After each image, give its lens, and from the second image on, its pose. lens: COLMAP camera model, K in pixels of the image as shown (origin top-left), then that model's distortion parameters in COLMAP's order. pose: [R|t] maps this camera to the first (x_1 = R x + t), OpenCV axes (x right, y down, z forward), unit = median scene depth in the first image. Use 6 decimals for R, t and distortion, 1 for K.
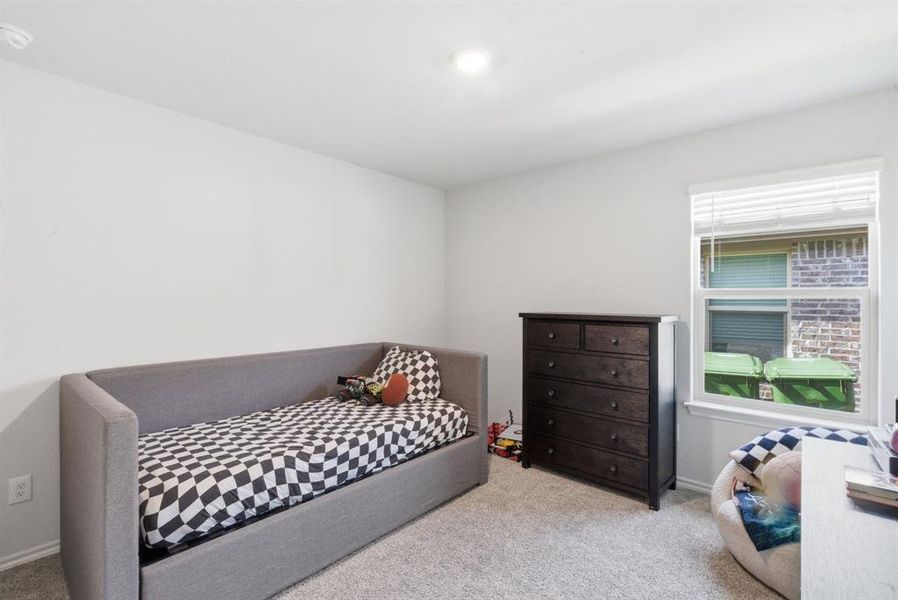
lens RADIAL K [[412.9, 0, 448.2], [0, 412.9, 298.8], [0, 0, 1]] dist [0.001466, 0.000408]
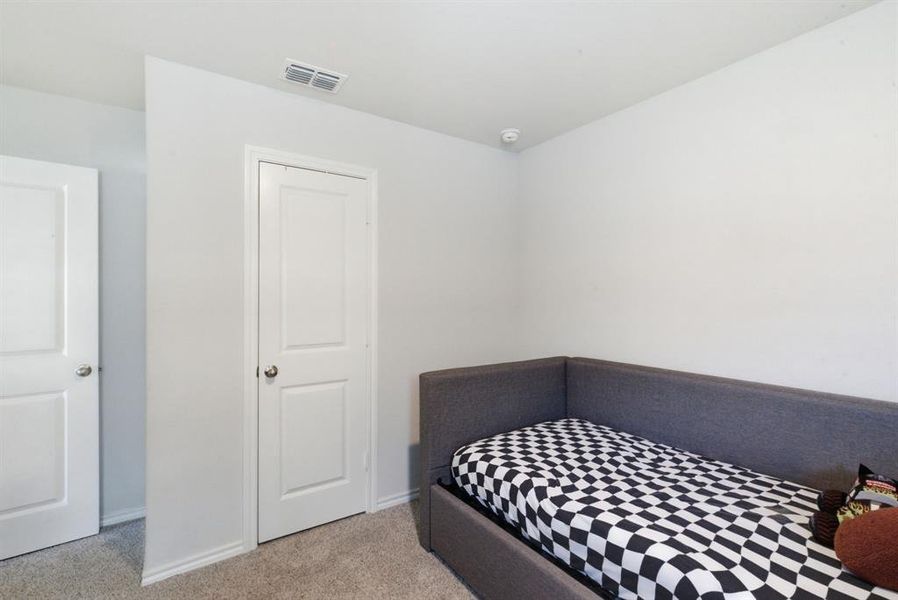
lens RADIAL K [[412.9, 0, 448.2], [0, 412.9, 298.6], [0, 0, 1]] dist [0.001466, 0.000408]
pose [[-0.250094, 0.001201, -0.968221, 0.468380], [-0.002309, 0.999996, 0.001837, -0.004749], [0.968219, 0.002695, -0.250091, 0.986964]]
